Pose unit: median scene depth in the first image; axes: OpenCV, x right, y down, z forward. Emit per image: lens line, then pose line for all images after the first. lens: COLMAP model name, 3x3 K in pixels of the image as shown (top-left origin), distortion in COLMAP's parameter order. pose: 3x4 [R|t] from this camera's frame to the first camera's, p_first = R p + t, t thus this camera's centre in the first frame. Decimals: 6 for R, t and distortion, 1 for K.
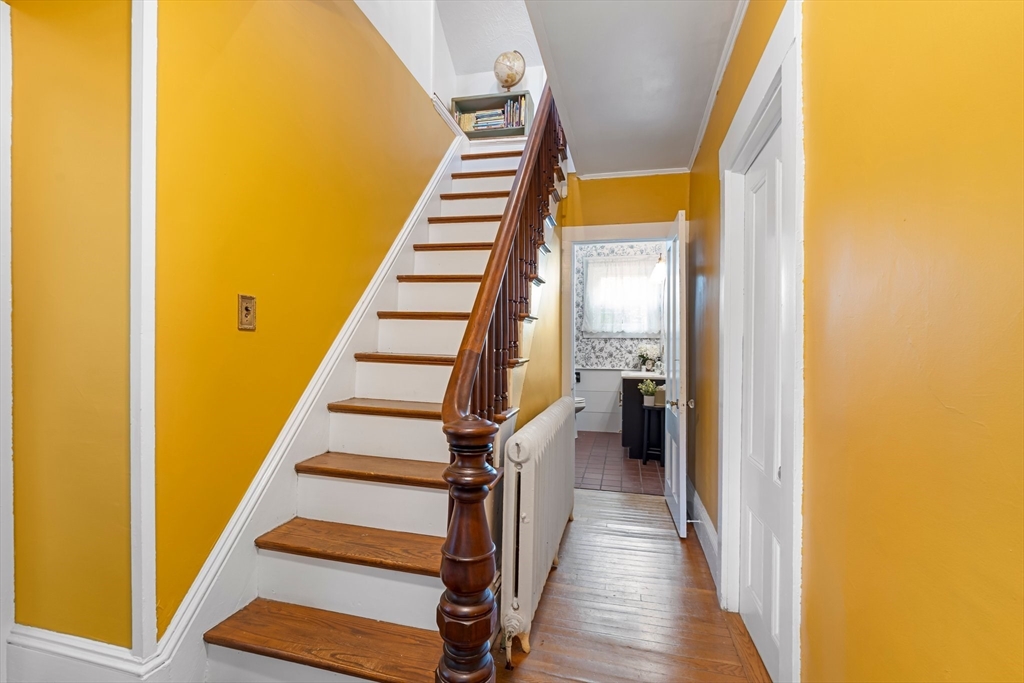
lens RADIAL K [[463.5, 0, 512.5], [0, 463.5, 346.1], [0, 0, 1]] dist [0.000289, 0.000012]
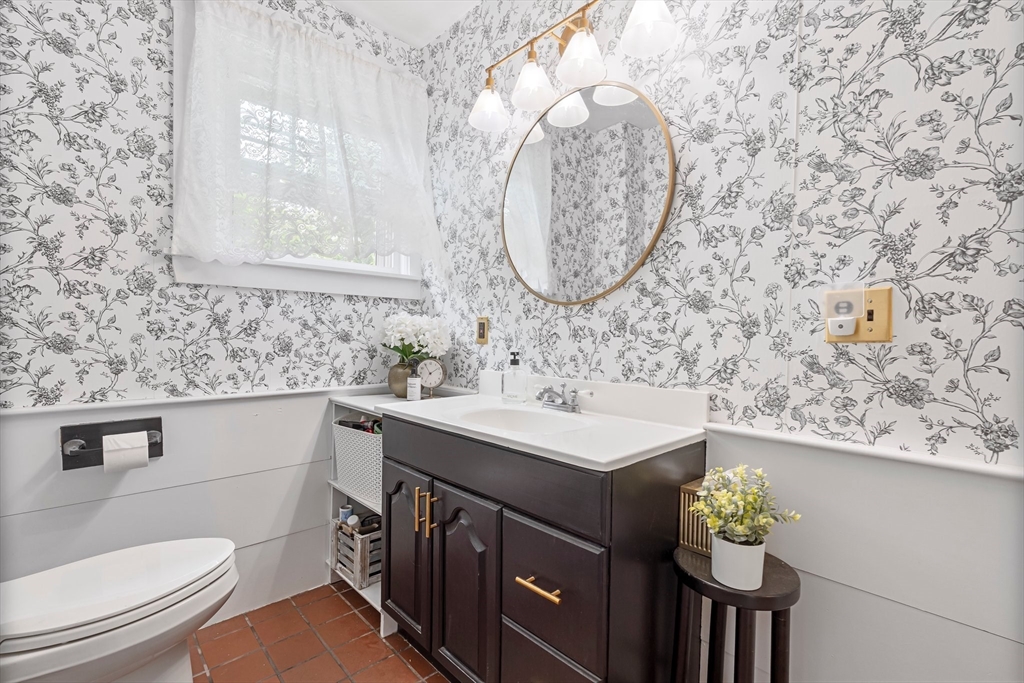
lens RADIAL K [[463.5, 0, 512.1], [0, 463.5, 342.1], [0, 0, 1]] dist [0.000289, 0.000012]
pose [[0.544586, -0.012170, 0.838617, 0.039014], [-0.012063, 0.999678, 0.022341, 0.007735], [-0.838618, -0.022282, 0.544263, 0.710582]]
